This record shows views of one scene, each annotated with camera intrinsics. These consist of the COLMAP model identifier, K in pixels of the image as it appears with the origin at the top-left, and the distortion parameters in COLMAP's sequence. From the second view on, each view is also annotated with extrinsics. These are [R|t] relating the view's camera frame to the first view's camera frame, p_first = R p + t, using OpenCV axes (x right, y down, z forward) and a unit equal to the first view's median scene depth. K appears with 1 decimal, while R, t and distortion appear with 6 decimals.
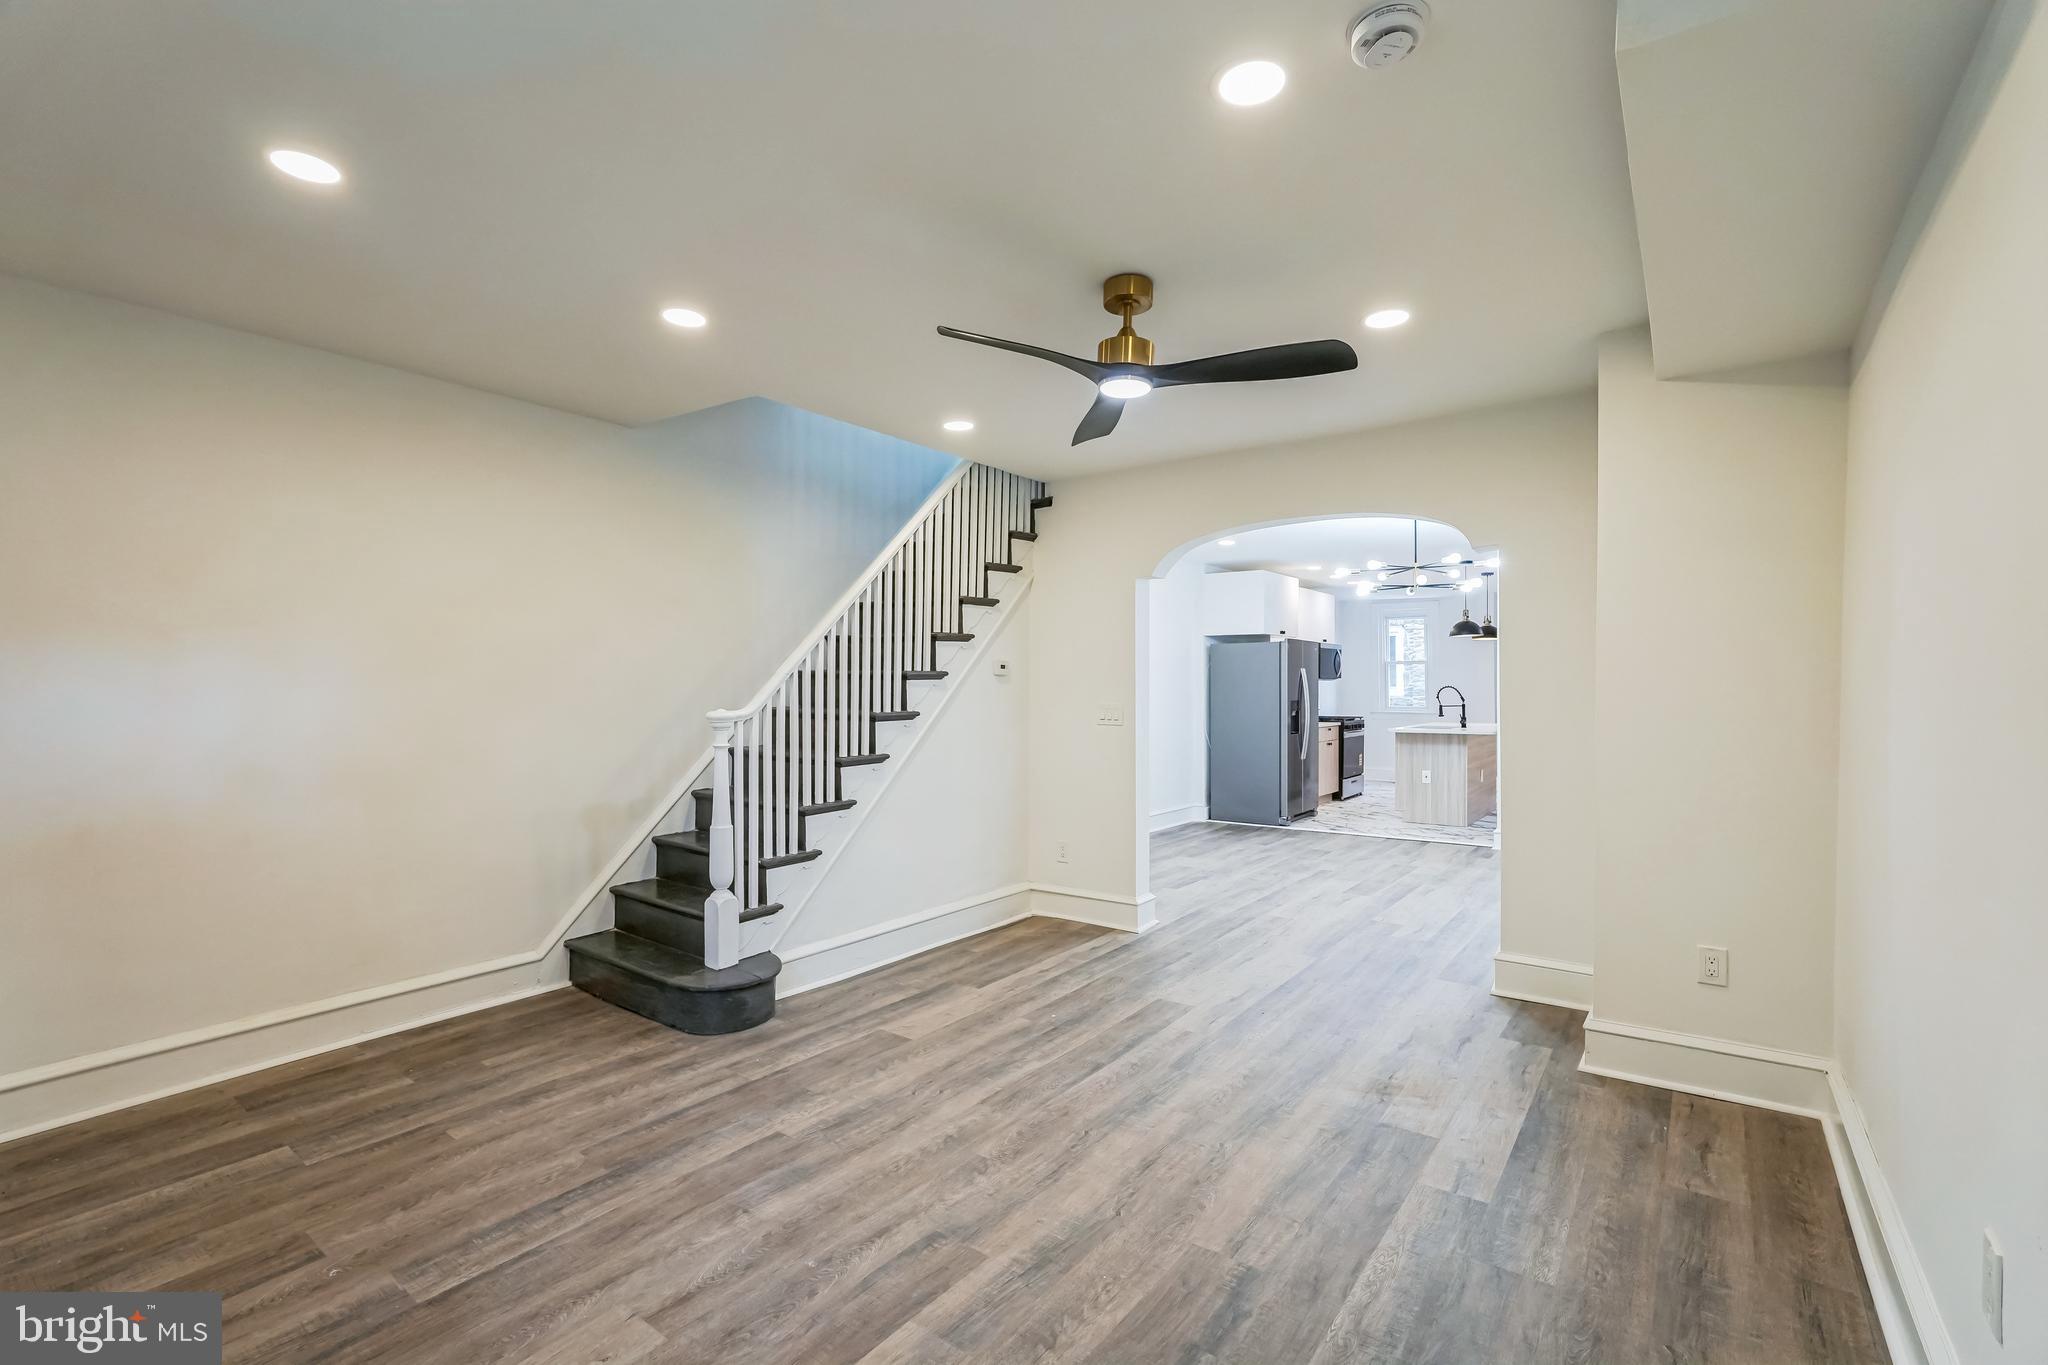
lens RADIAL K [[909.2, 0, 1019.6], [0, 909.2, 688.7], [0, 0, 1]] dist [-0.014290, 0.008943]
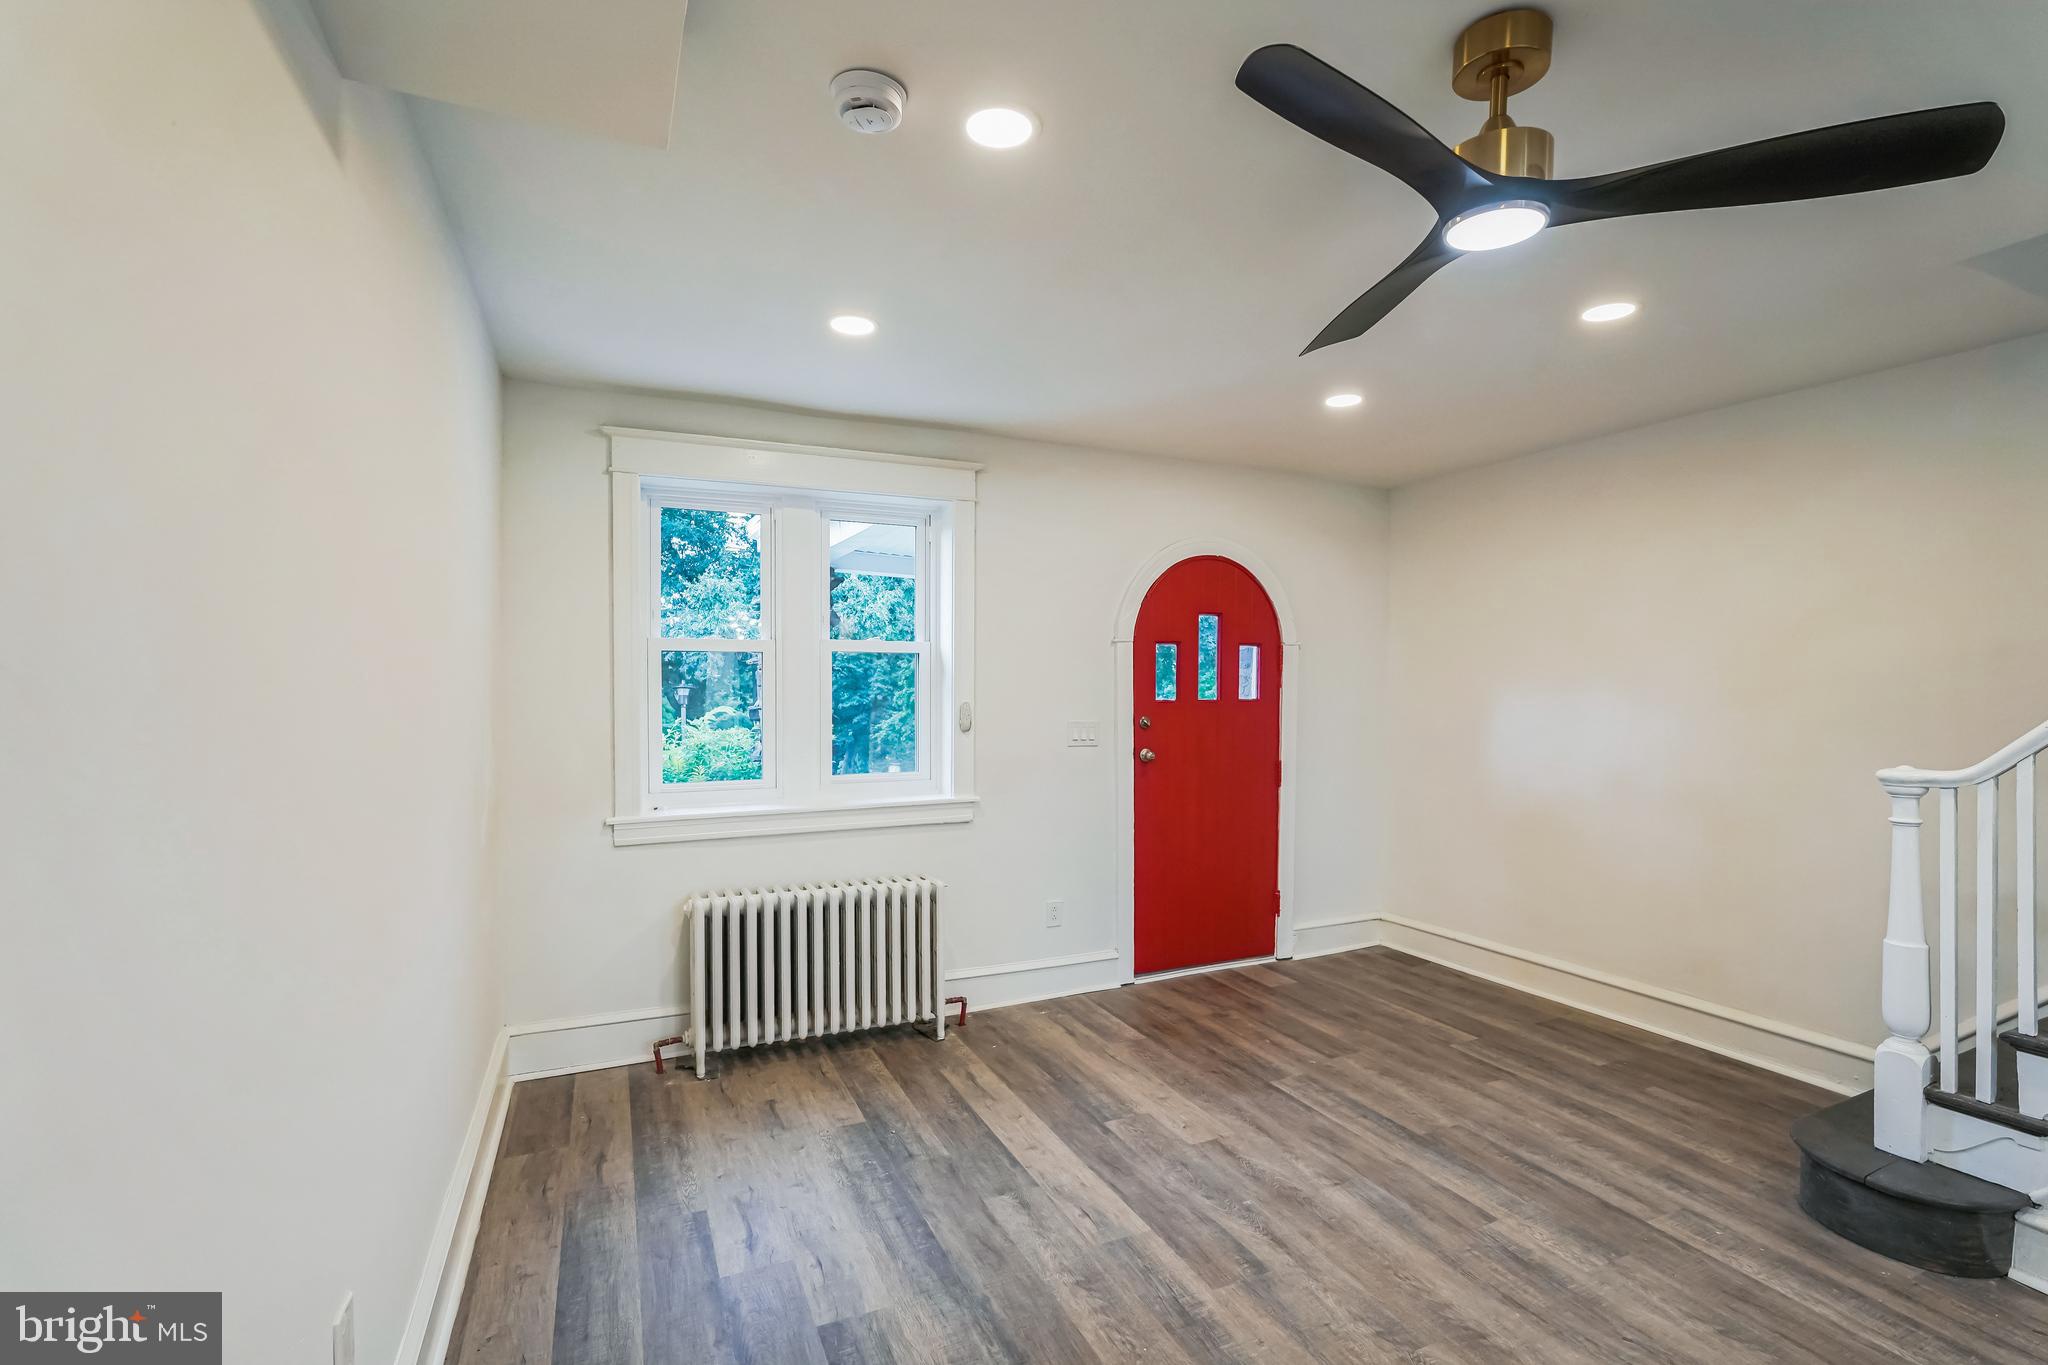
lens RADIAL K [[914.5, 0, 1027.5], [0, 914.5, 694.7], [0, 0, 1]] dist [-0.010151, 0.007429]
pose [[-0.466351, 0.007867, -0.884565, 0.621865], [-0.008000, 0.999882, 0.013110, -0.036645], [0.884563, 0.013190, -0.466233, 0.823809]]
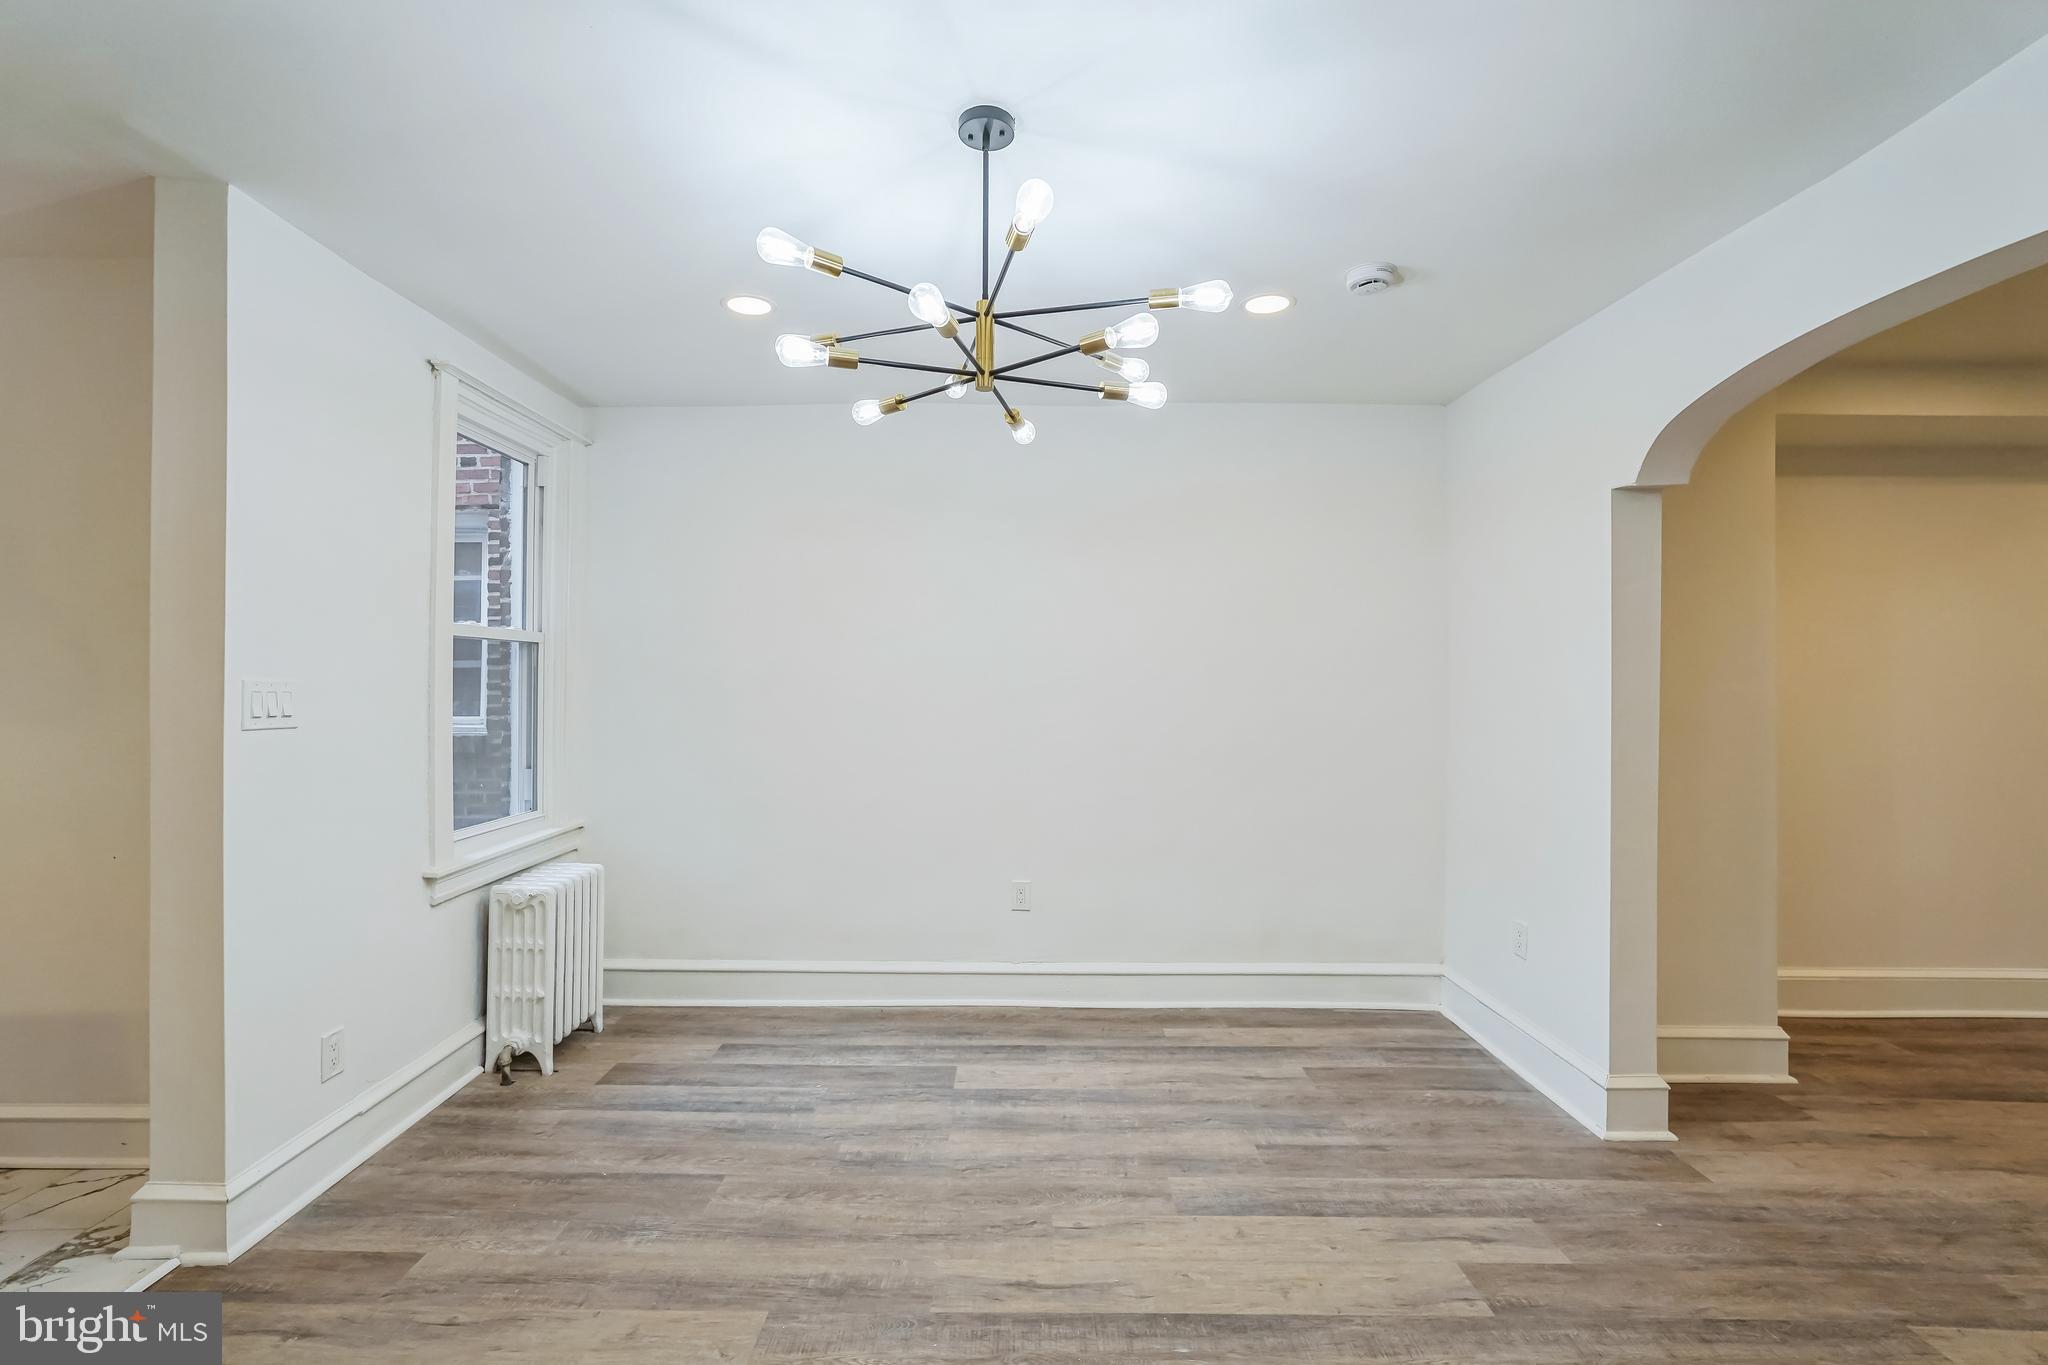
lens RADIAL K [[917.5, 0, 1024.0], [0, 917.5, 682.5], [0, 0, 1]] dist [-0.006341, 0.006790]
pose [[-0.604607, 0.001999, 0.796521, 0.309324], [-0.001651, 0.999992, -0.003763, -0.007880], [-0.796522, -0.003591, -0.604599, 2.126375]]
